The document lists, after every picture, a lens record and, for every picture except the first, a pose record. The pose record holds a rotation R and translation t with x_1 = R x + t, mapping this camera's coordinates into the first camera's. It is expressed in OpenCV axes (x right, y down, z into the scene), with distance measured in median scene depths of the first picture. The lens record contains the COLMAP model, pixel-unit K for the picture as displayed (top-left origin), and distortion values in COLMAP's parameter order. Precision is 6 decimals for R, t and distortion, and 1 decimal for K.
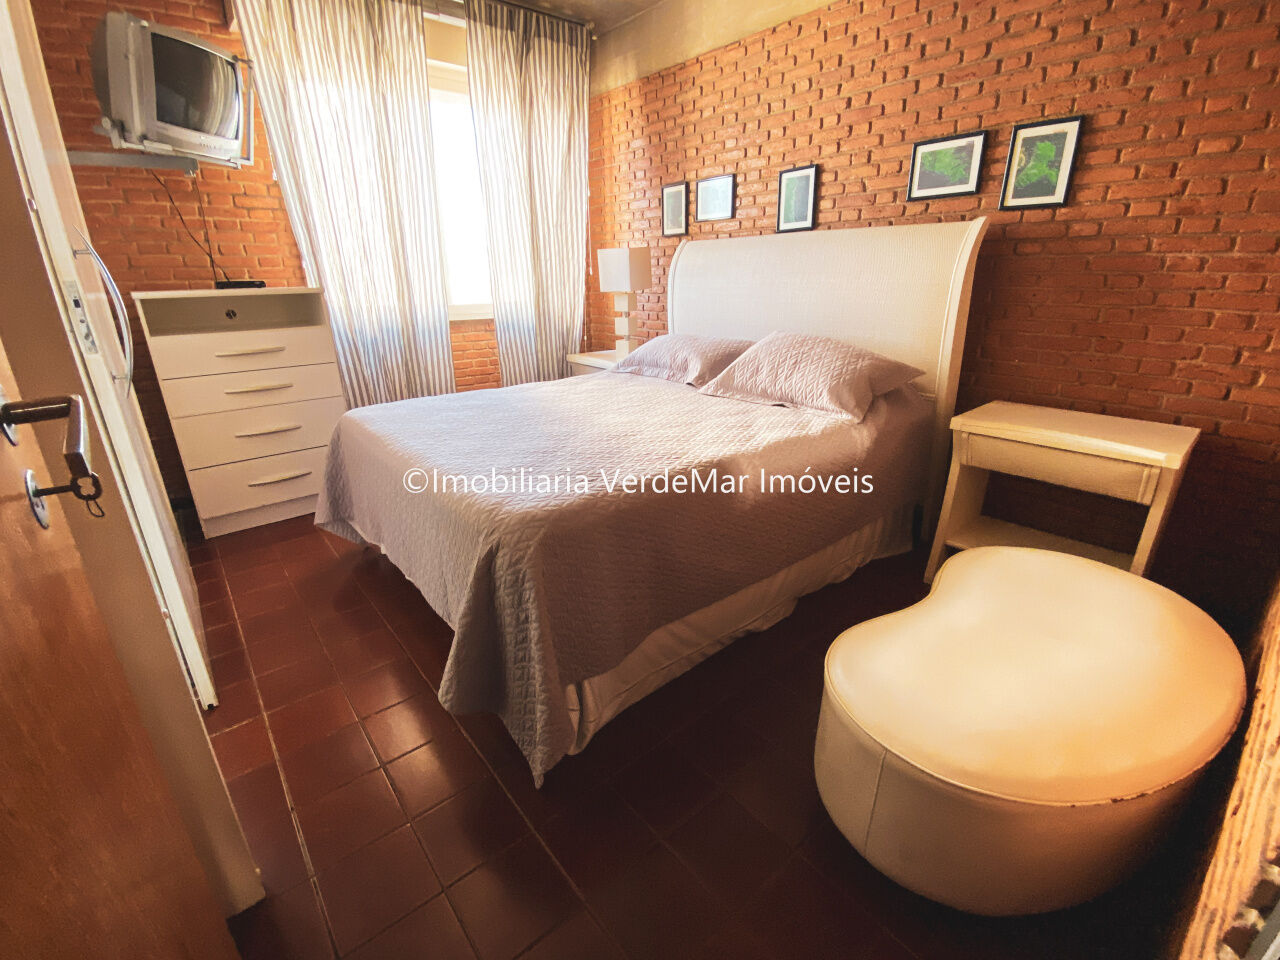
lens RADIAL K [[549.1, 0, 641.5], [0, 549.1, 486.3], [0, 0, 1]] dist [-0.034142, -0.001378]
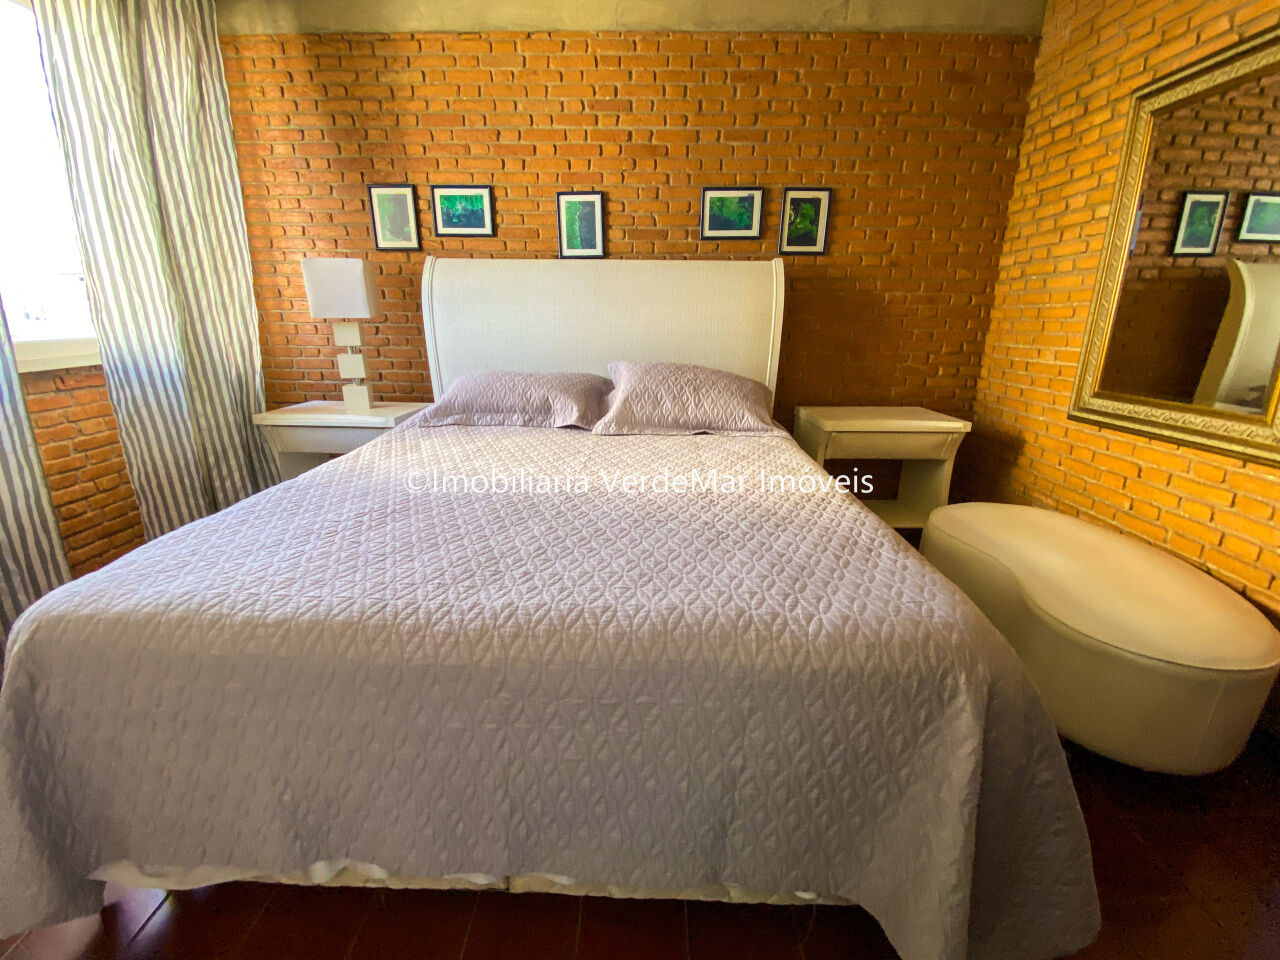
lens RADIAL K [[531.1, 0, 647.7], [0, 531.1, 477.7], [0, 0, 1]] dist [-0.002976, -0.011084]
pose [[0.666888, -0.192630, 0.719829, -0.423579], [0.247021, 0.968535, 0.030332, -0.105119], [-0.703023, 0.157585, 0.693488, 0.366753]]
